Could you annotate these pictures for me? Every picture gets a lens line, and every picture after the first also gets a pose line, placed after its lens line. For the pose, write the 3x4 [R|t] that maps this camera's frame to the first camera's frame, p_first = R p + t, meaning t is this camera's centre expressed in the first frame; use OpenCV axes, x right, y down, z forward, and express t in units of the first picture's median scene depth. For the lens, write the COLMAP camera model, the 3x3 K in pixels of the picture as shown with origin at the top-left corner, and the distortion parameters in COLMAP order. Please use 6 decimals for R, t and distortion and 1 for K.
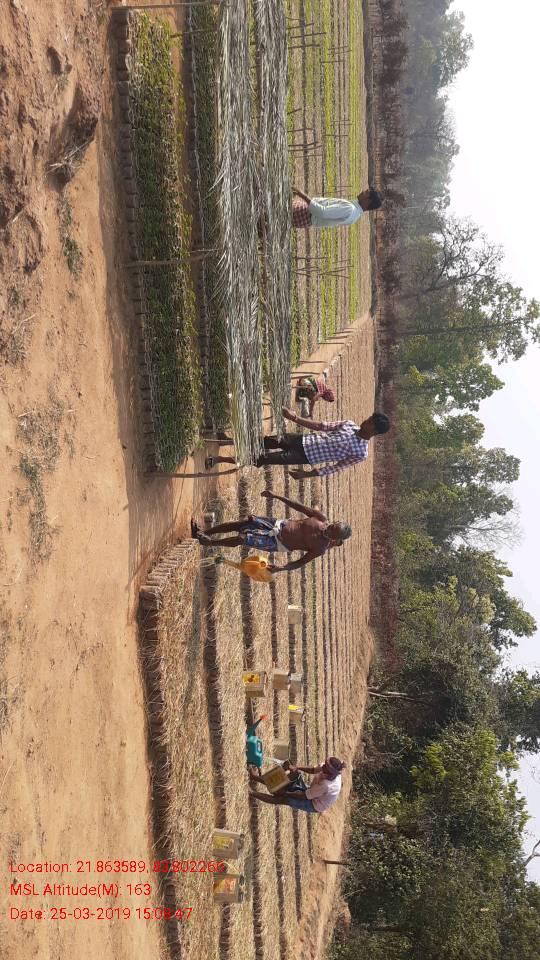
lens RADIAL K [[778.2, 0, 281.4], [0, 778.2, 482.5], [0, 0, 1]] dist [0.146228, -0.244326]
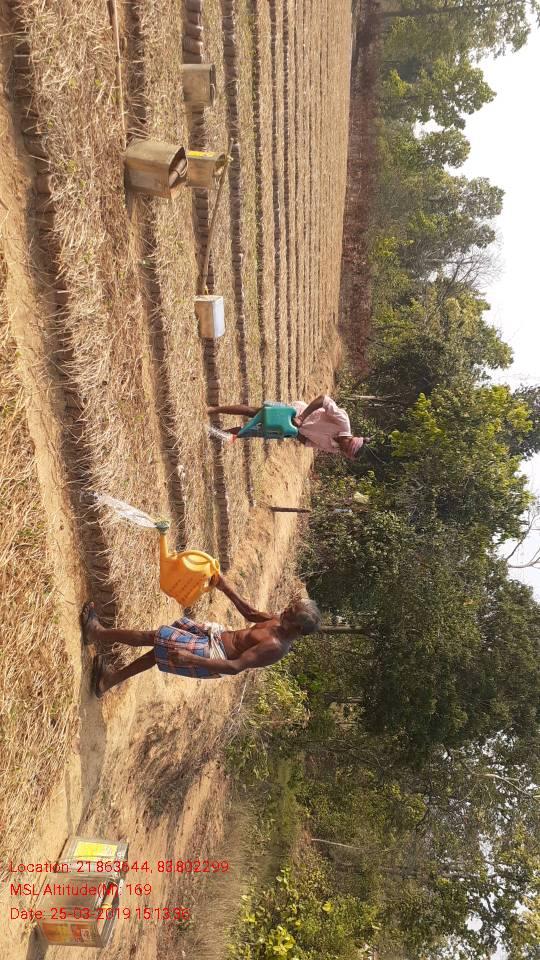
lens RADIAL K [[768.3, 0, 270.0], [0, 768.3, 480.0], [0, 0, 1]] dist [0.006836, 0.011988]
pose [[0.999596, -0.005459, 0.027886, 0.008320], [-0.002596, 0.959719, 0.280949, 0.064459], [-0.028296, -0.280908, 0.959318, 0.090739]]
